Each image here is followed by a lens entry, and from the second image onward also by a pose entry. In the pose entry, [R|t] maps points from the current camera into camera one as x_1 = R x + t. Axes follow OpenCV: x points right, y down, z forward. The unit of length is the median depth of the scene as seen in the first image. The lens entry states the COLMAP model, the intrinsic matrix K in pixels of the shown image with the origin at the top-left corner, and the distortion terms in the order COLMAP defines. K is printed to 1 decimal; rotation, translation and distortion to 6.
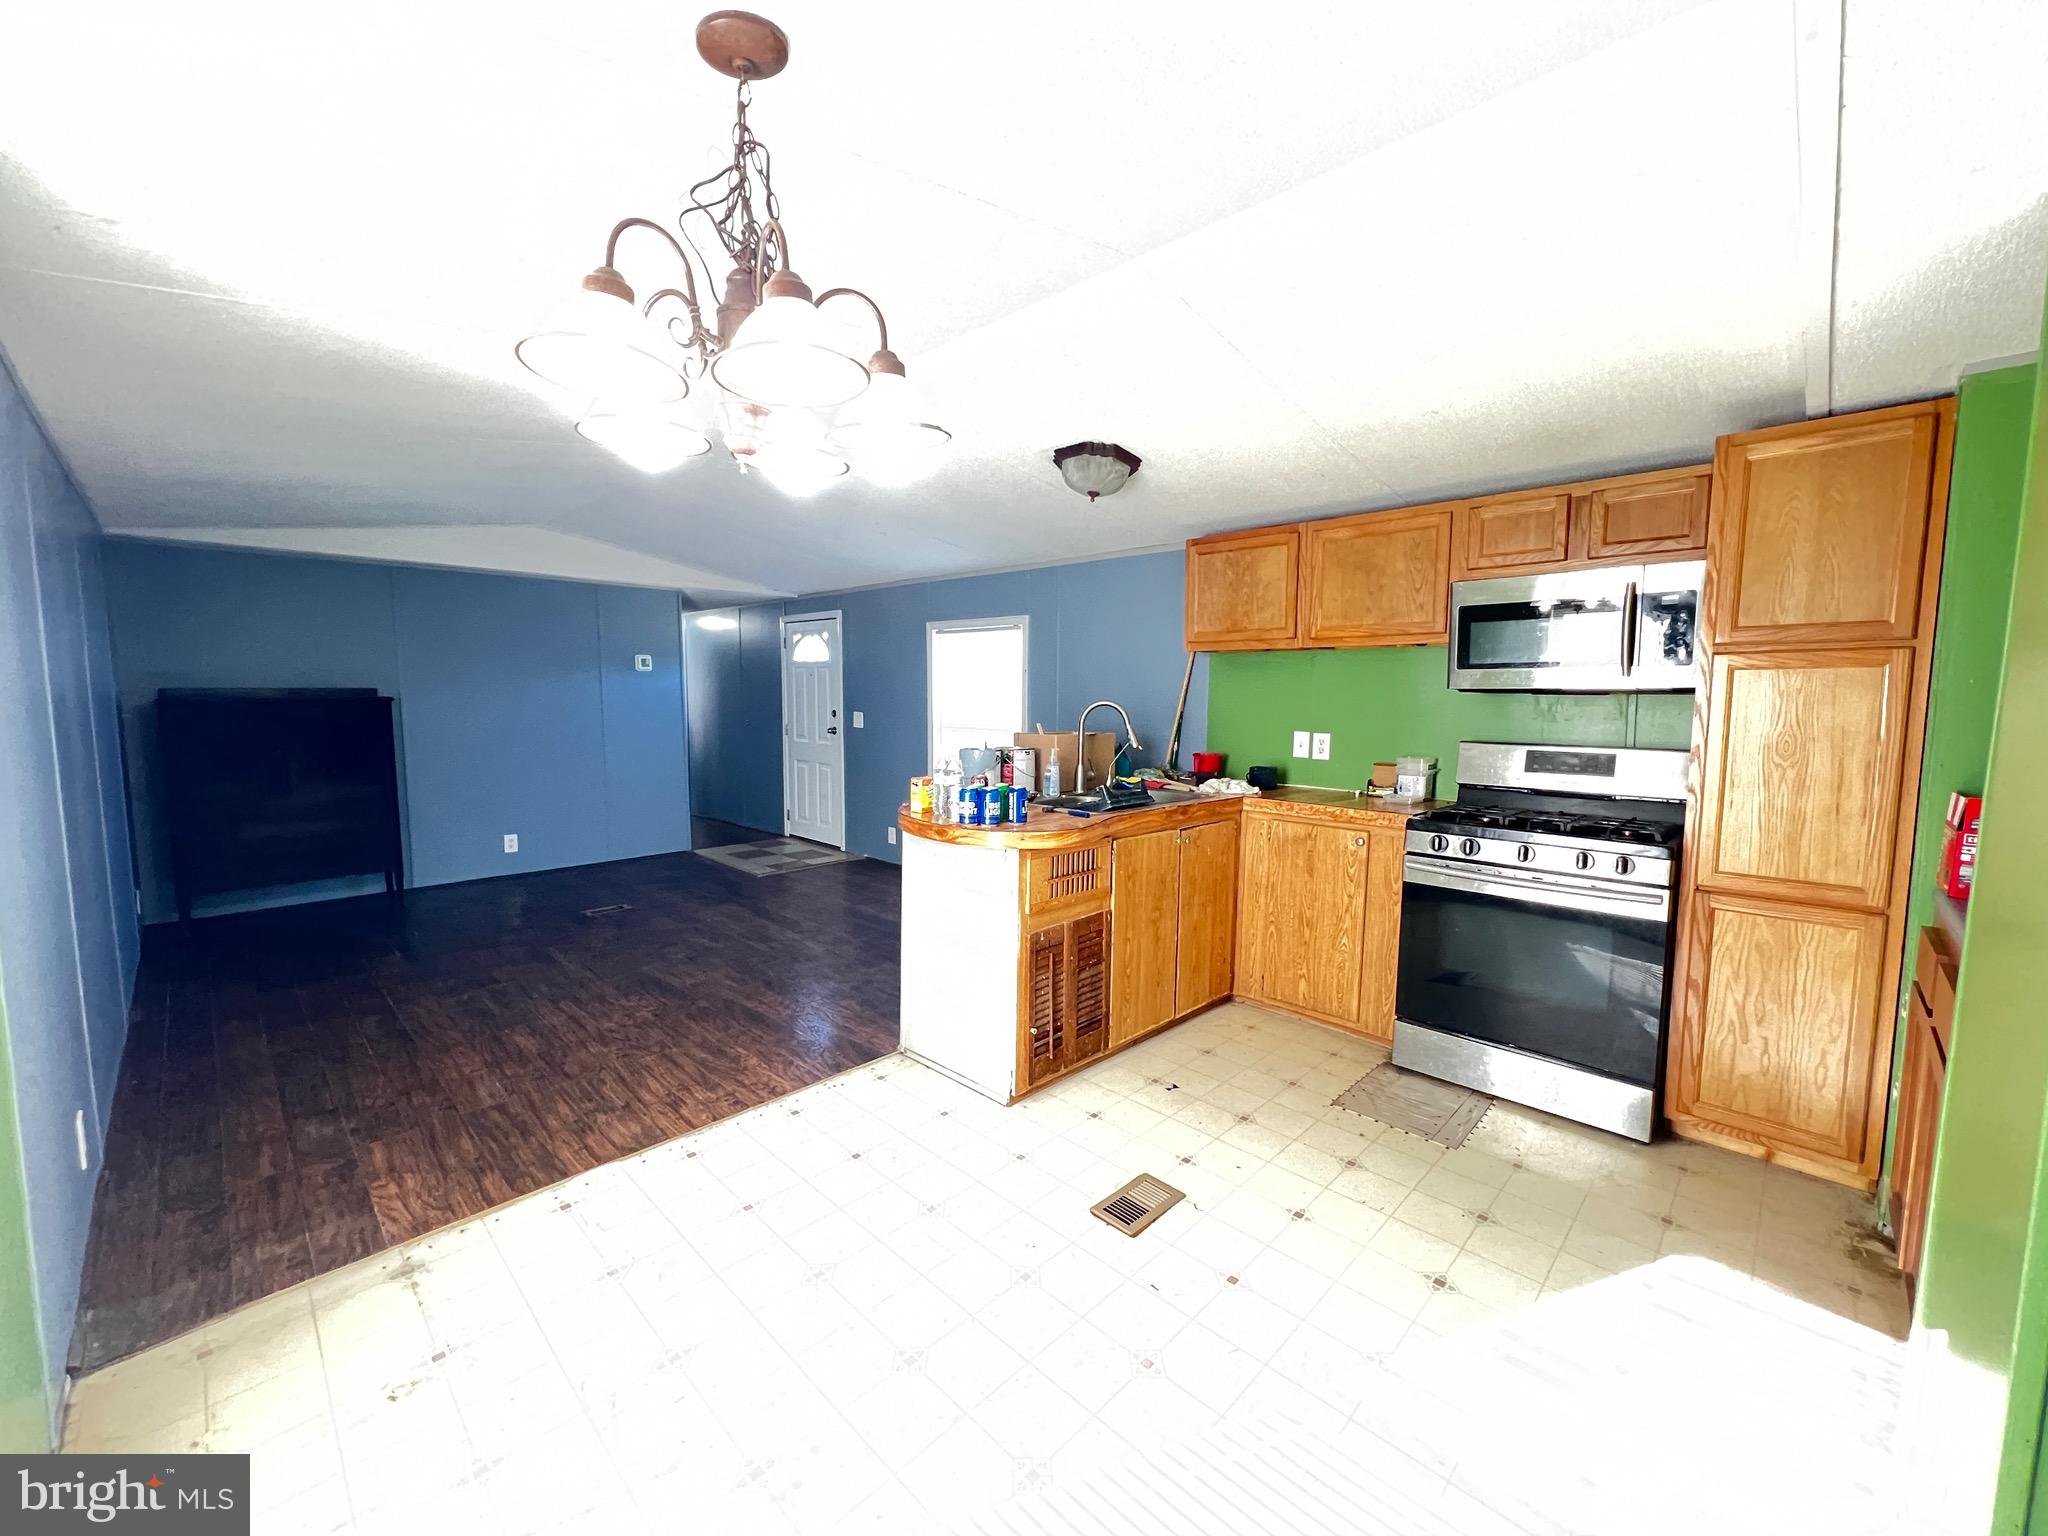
lens RADIAL K [[814.4, 0, 1025.1], [0, 814.4, 768.9], [0, 0, 1]] dist [0.001098, 0.000228]
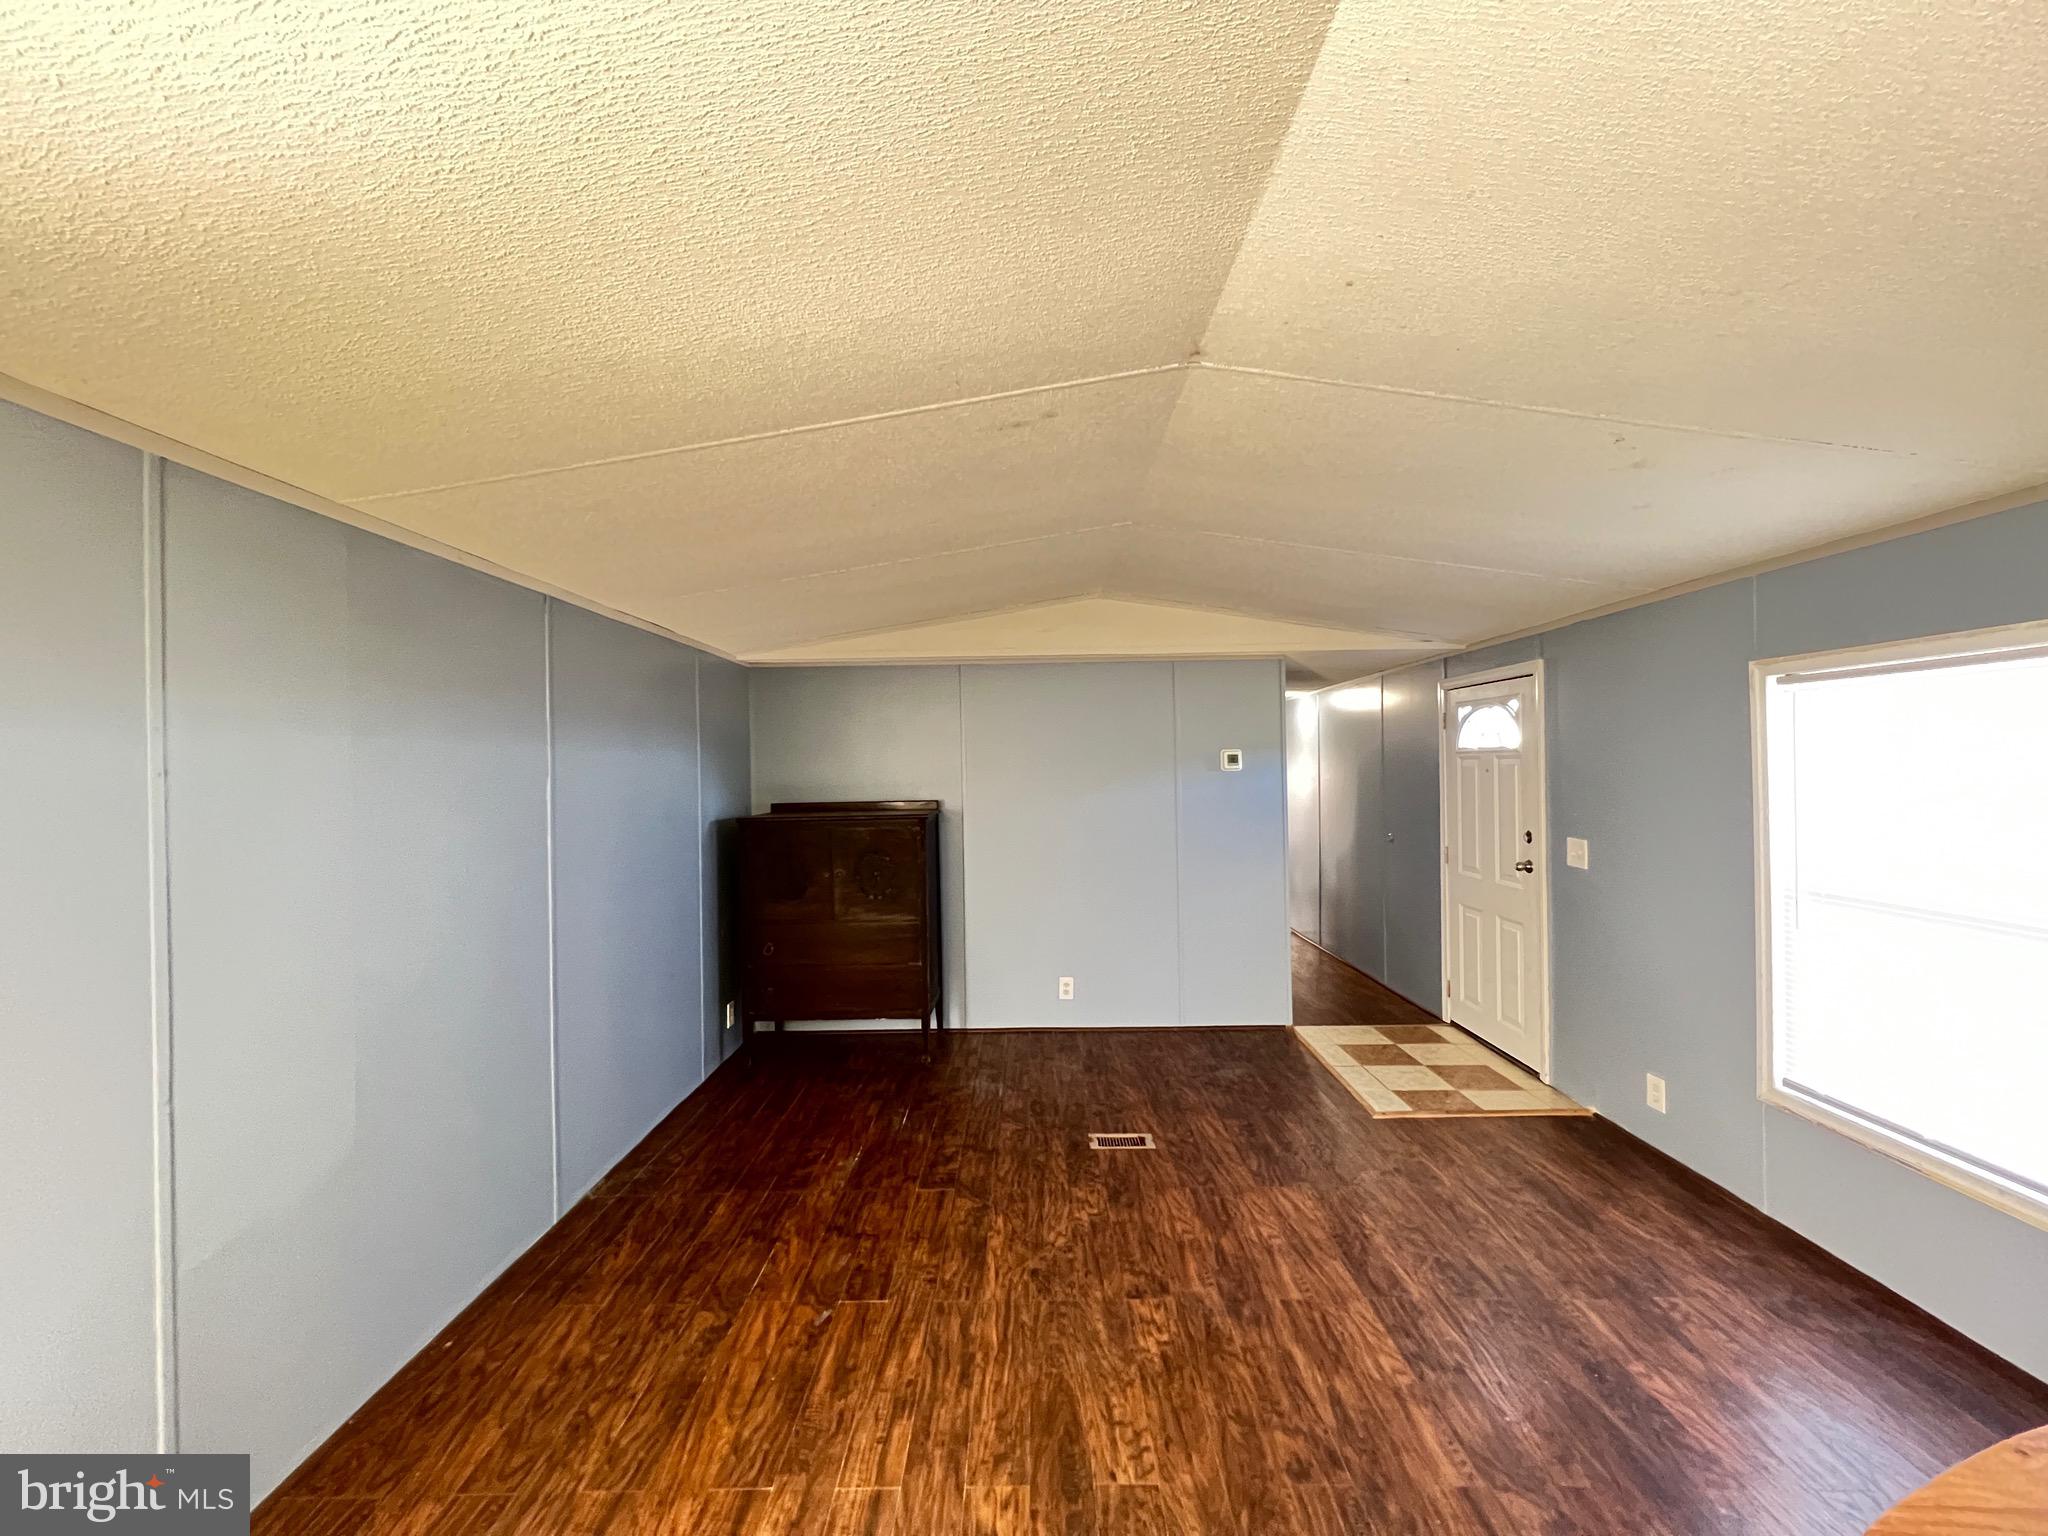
lens RADIAL K [[814.4, 0, 1013.1], [0, 814.4, 771.0], [0, 0, 1]] dist [0.001098, 0.000228]
pose [[0.683757, -0.015738, -0.729540, -0.063385], [-0.052464, 0.996120, -0.070660, -0.056542], [0.727821, 0.086589, 0.680278, 0.344068]]
